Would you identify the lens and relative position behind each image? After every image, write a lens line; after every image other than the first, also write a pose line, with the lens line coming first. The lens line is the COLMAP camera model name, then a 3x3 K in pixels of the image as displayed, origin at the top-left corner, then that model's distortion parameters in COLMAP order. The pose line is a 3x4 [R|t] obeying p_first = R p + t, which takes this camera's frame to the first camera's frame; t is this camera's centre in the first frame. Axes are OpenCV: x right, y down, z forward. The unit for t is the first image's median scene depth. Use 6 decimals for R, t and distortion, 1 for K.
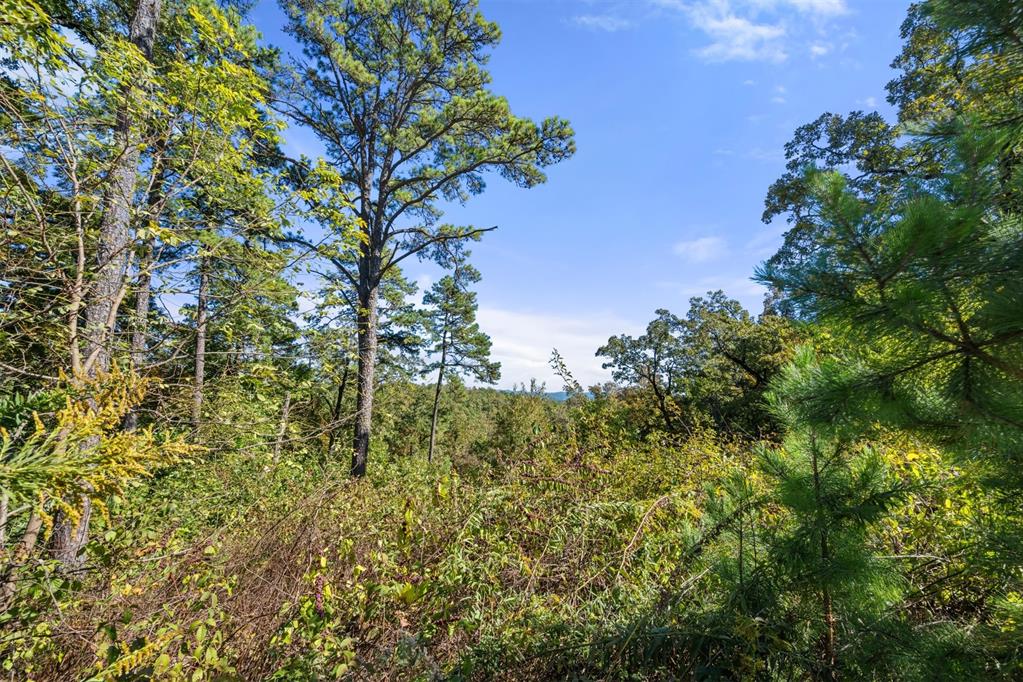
lens RADIAL K [[401.3, 0, 508.3], [0, 401.3, 353.6], [0, 0, 1]] dist [-0.000753, -0.000319]
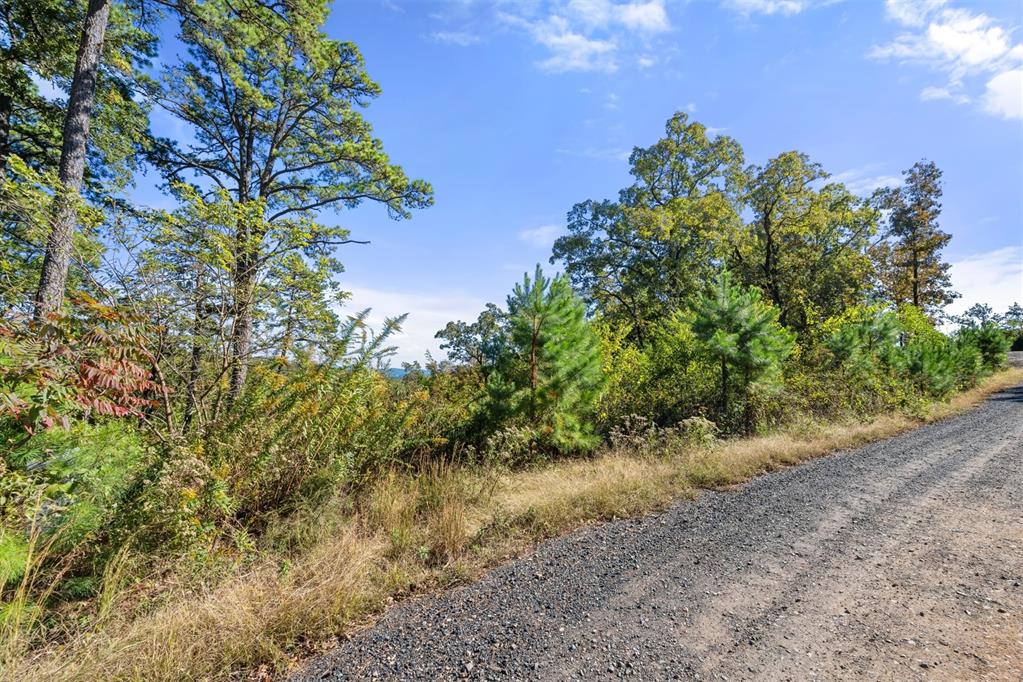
lens RADIAL K [[401.3, 0, 508.3], [0, 401.3, 353.6], [0, 0, 1]] dist [-0.000753, -0.000319]
pose [[0.917870, 0.039004, 0.394960, -0.046064], [-0.062031, 0.997028, 0.045697, -0.016550], [-0.392004, -0.066444, 0.917561, -0.157456]]
